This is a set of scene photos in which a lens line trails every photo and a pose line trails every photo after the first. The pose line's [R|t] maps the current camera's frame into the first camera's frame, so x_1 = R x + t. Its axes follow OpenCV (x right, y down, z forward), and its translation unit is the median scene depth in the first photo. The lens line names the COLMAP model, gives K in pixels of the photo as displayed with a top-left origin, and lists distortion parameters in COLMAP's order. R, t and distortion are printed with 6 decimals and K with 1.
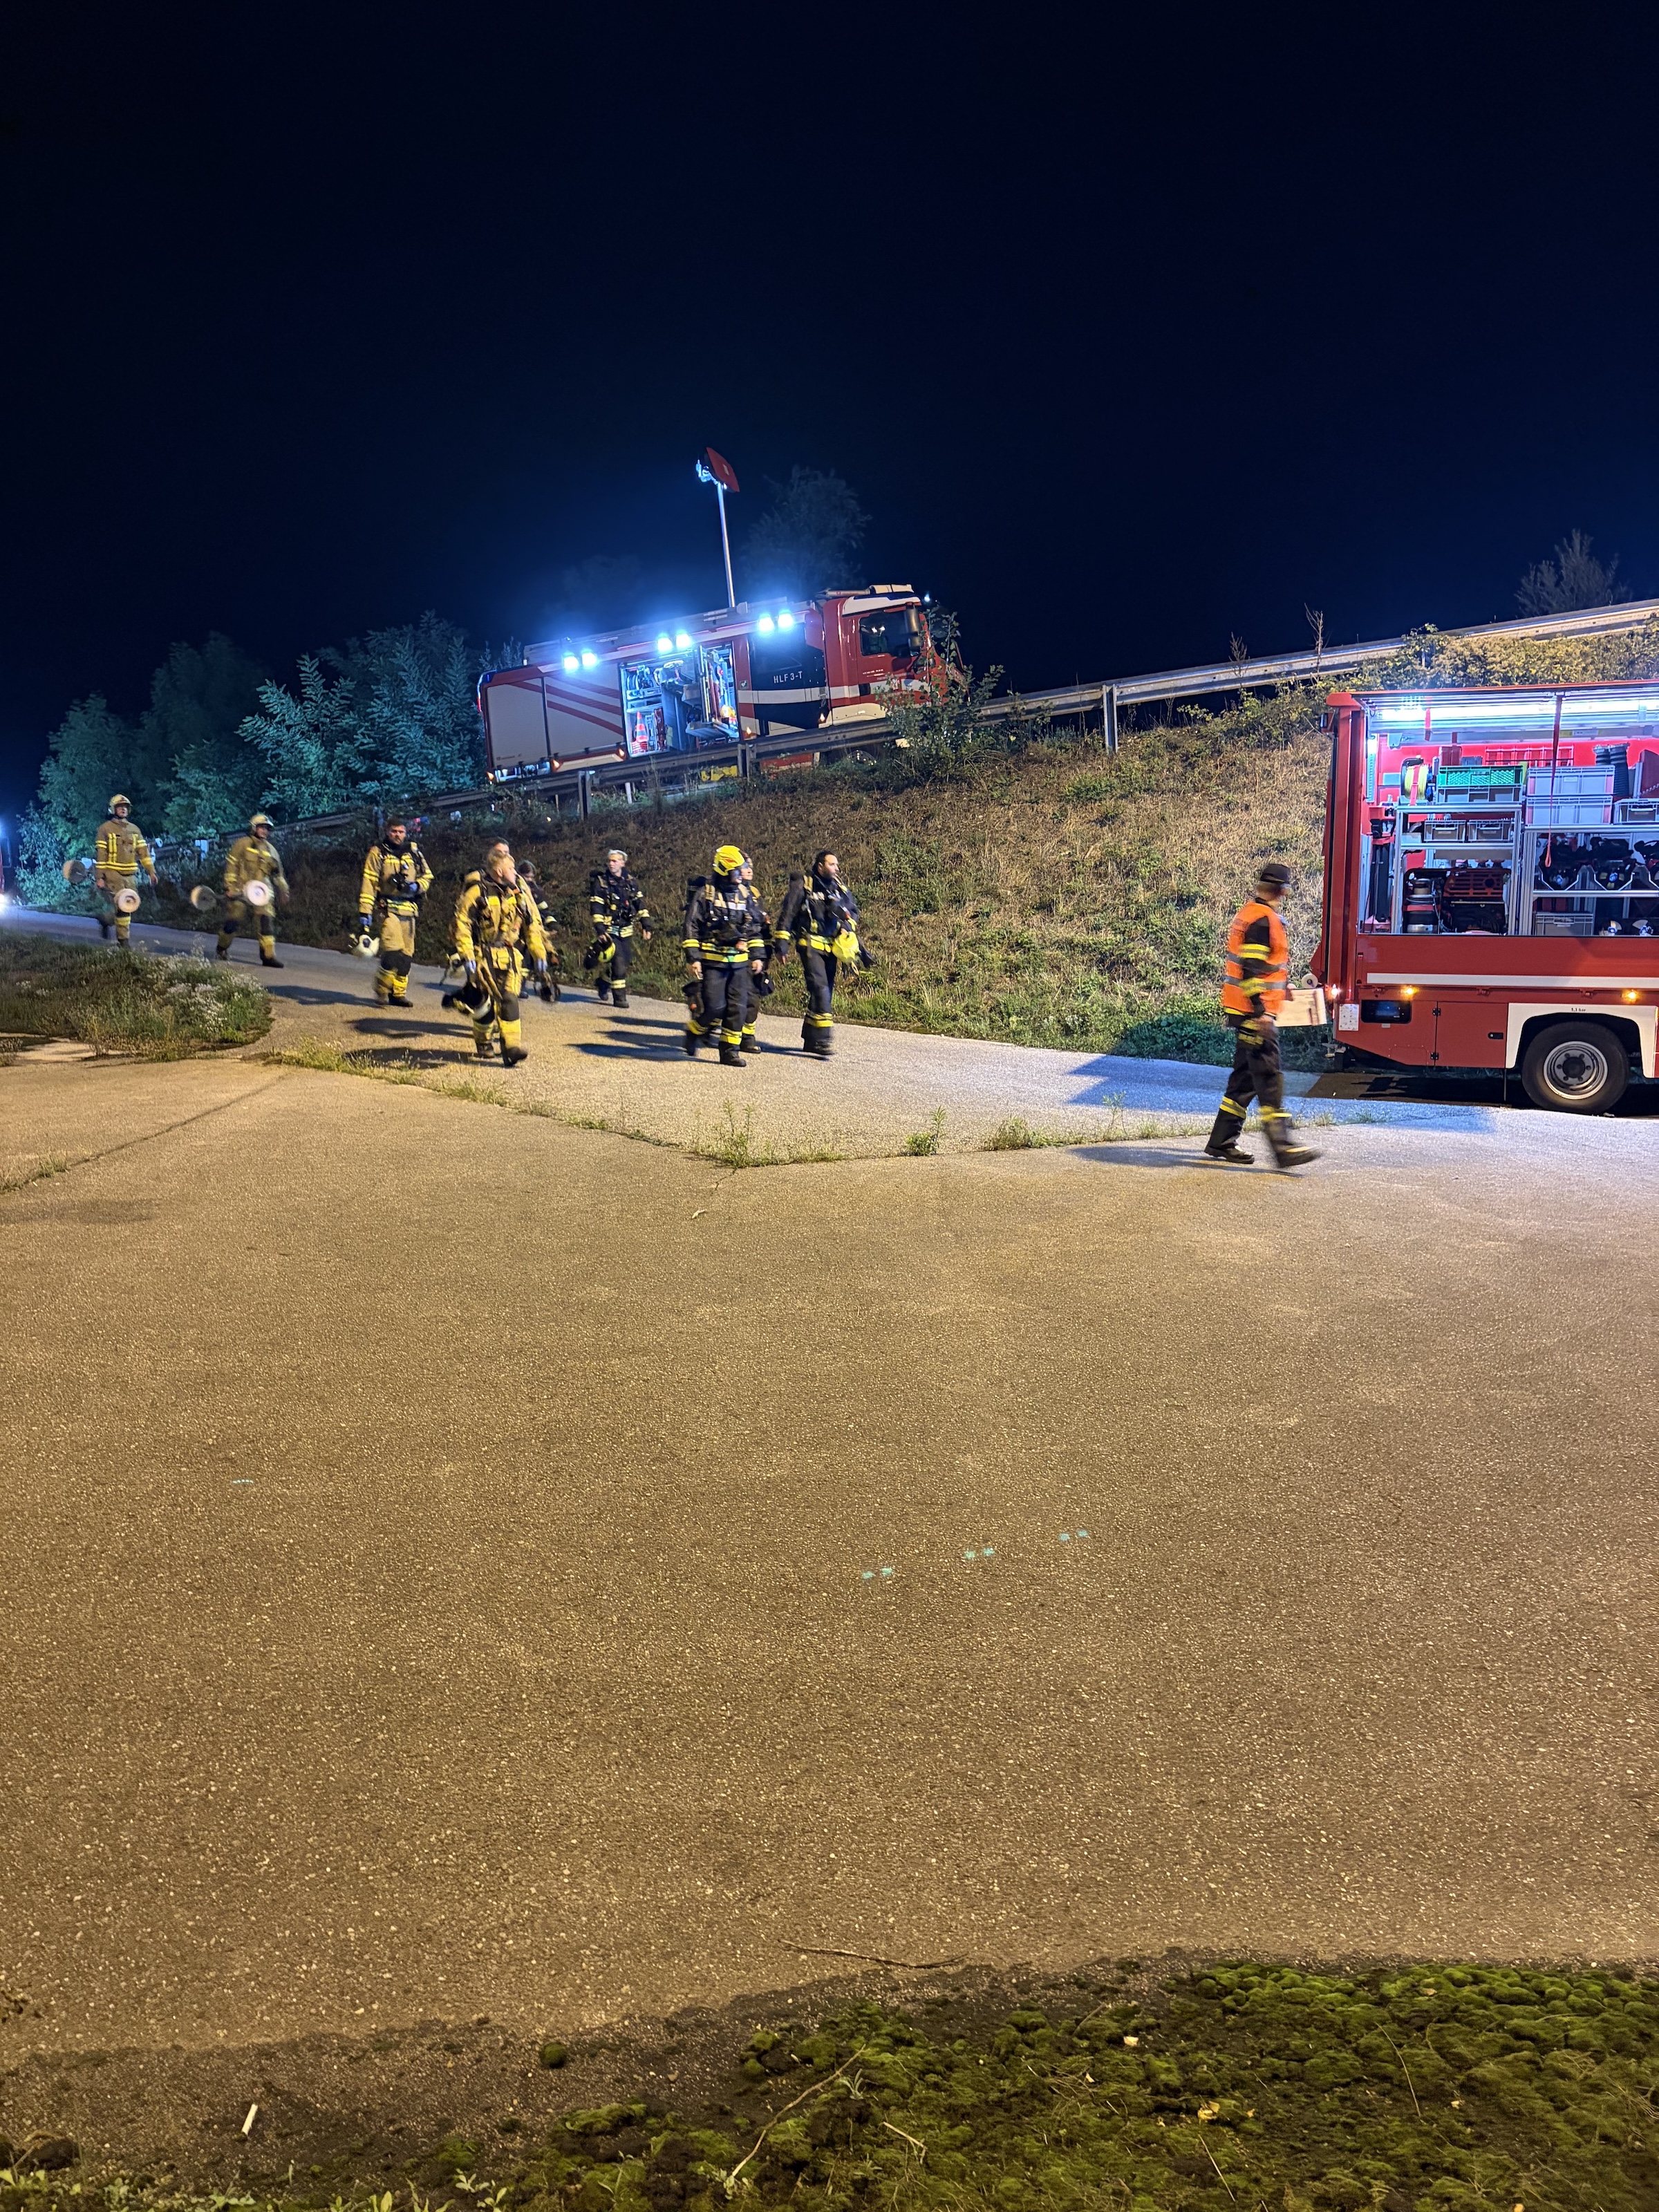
lens RADIAL K [[1704.0, 0, 832.9], [0, 1704.0, 1114.2], [0, 0, 1]] dist [0.029639, -0.004816]
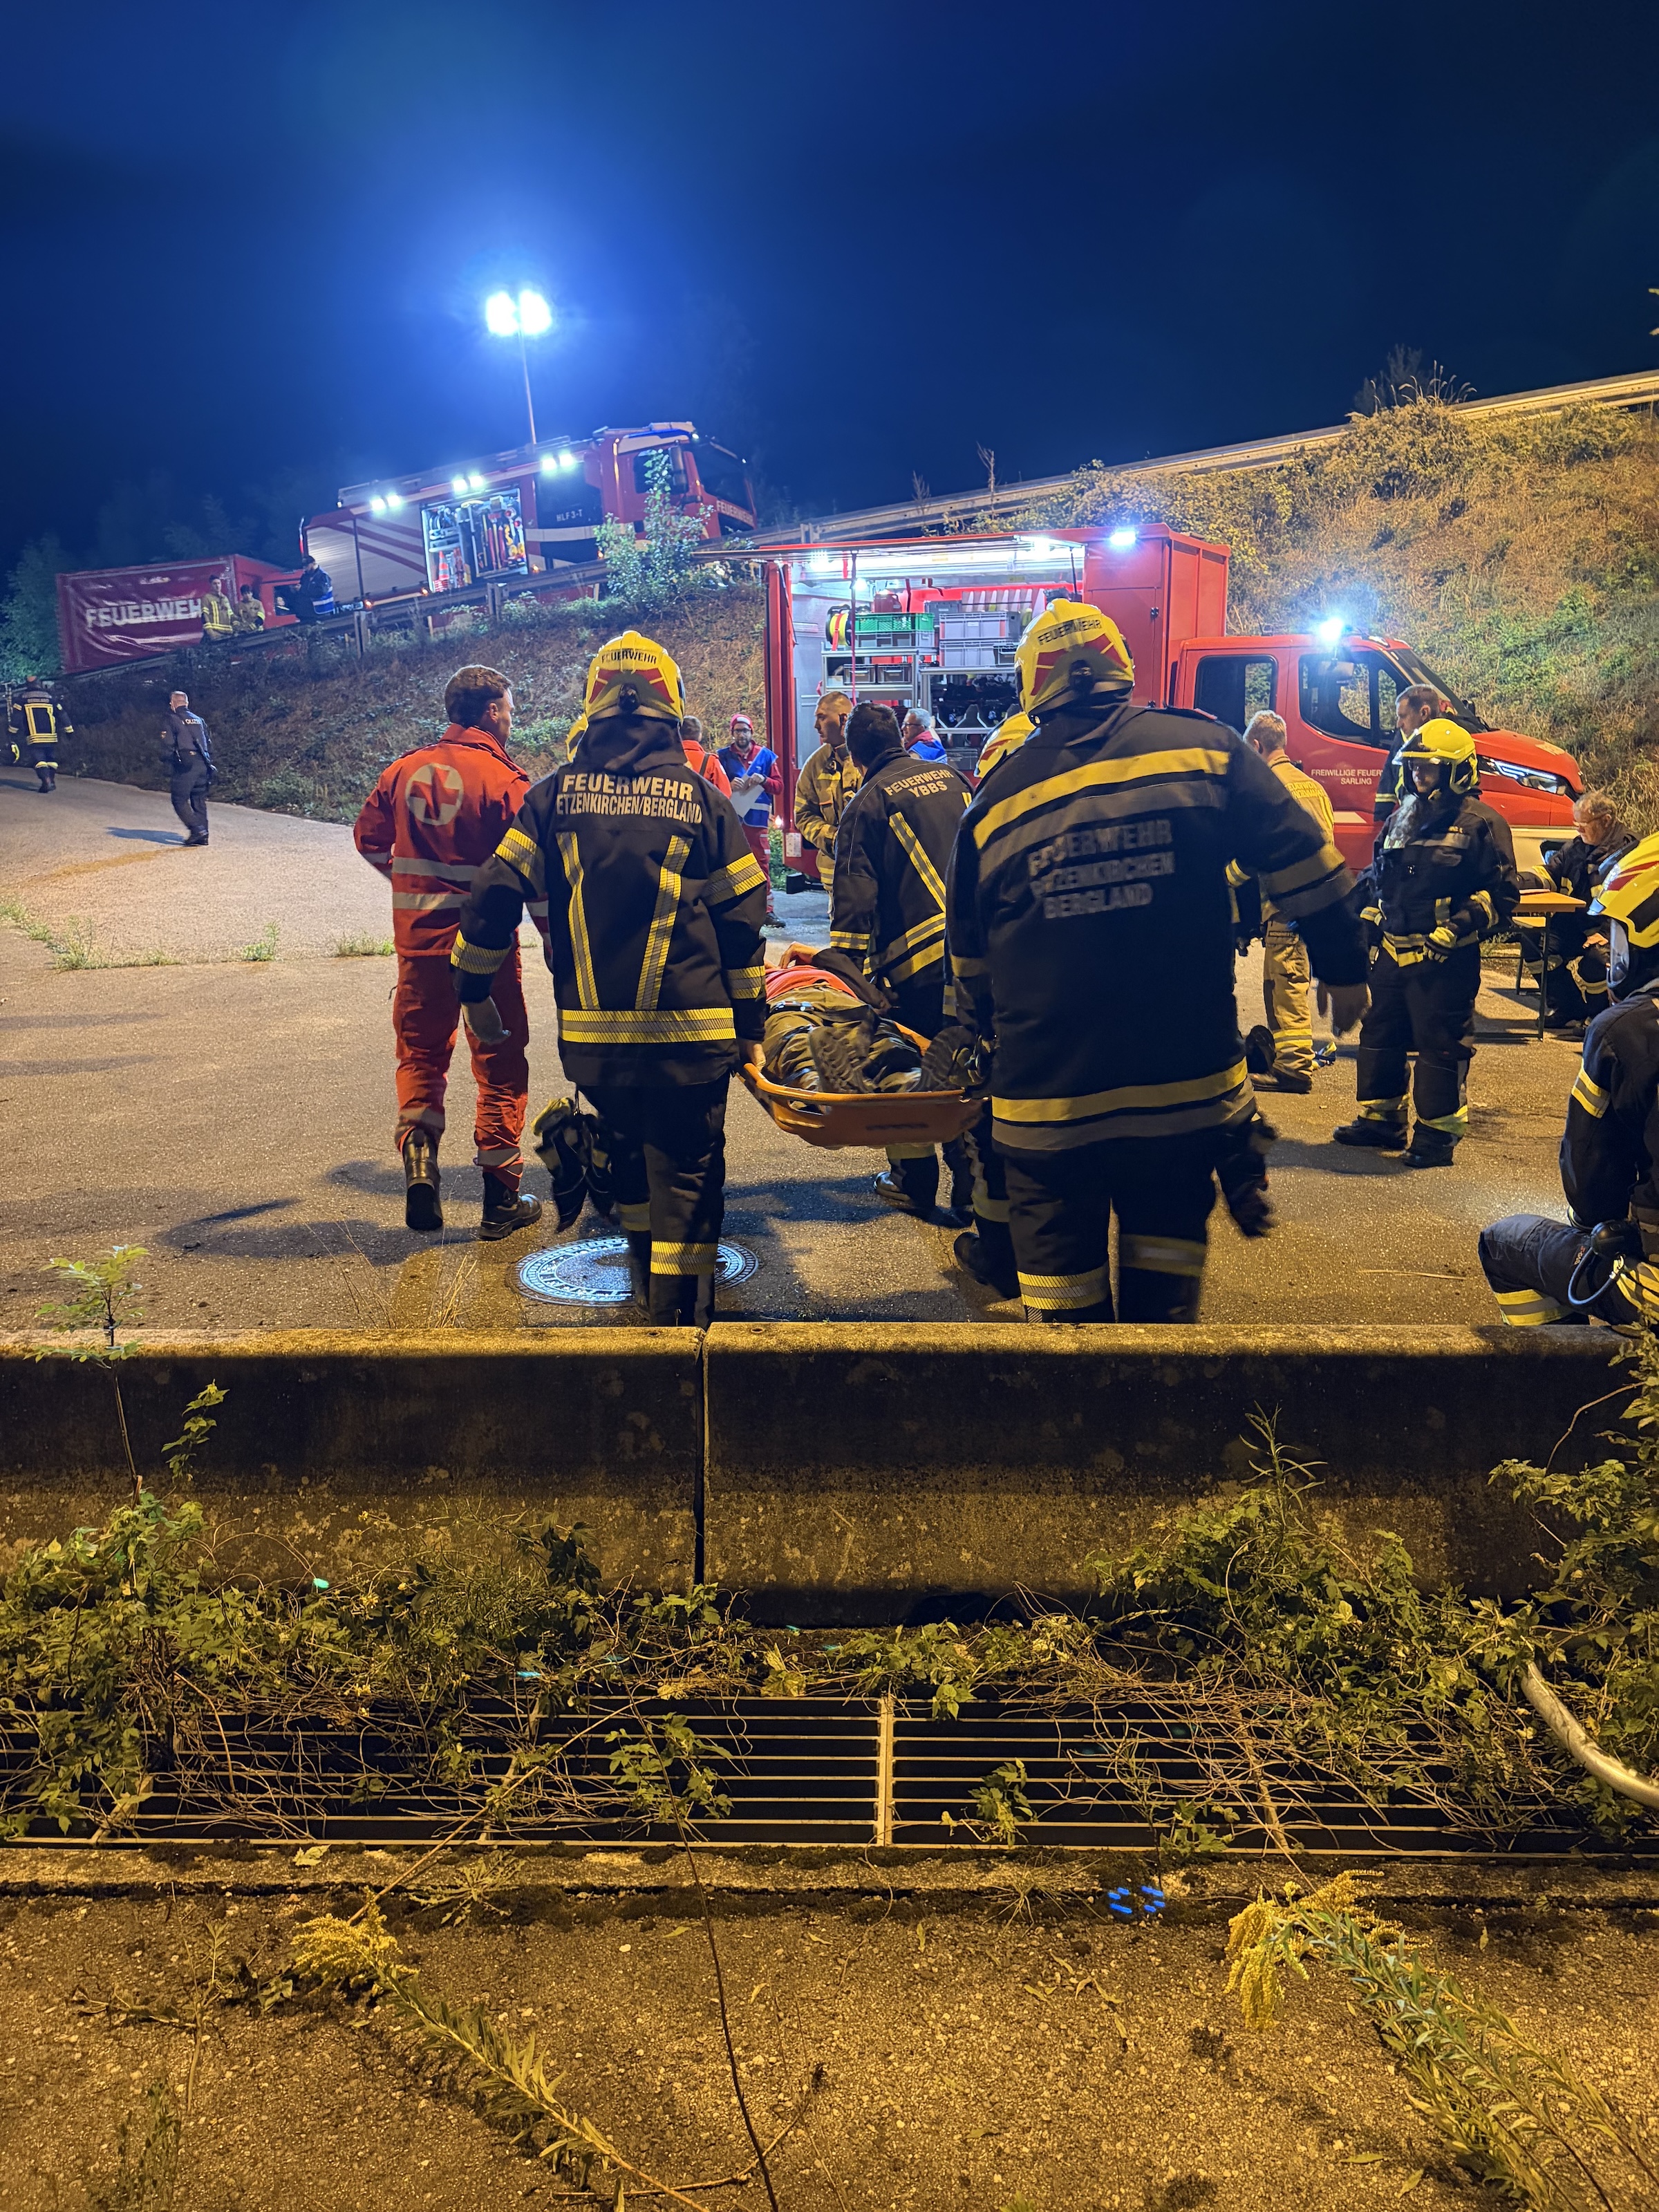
lens RADIAL K [[1704.0, 0, 820.8], [0, 1704.0, 1094.1], [0, 0, 1]] dist [0.029639, -0.004816]
pose [[0.996223, 0.011612, -0.086056, 0.224978], [-0.003867, 0.995968, 0.089624, 0.003117], [0.086750, -0.088953, 0.992251, -0.061827]]
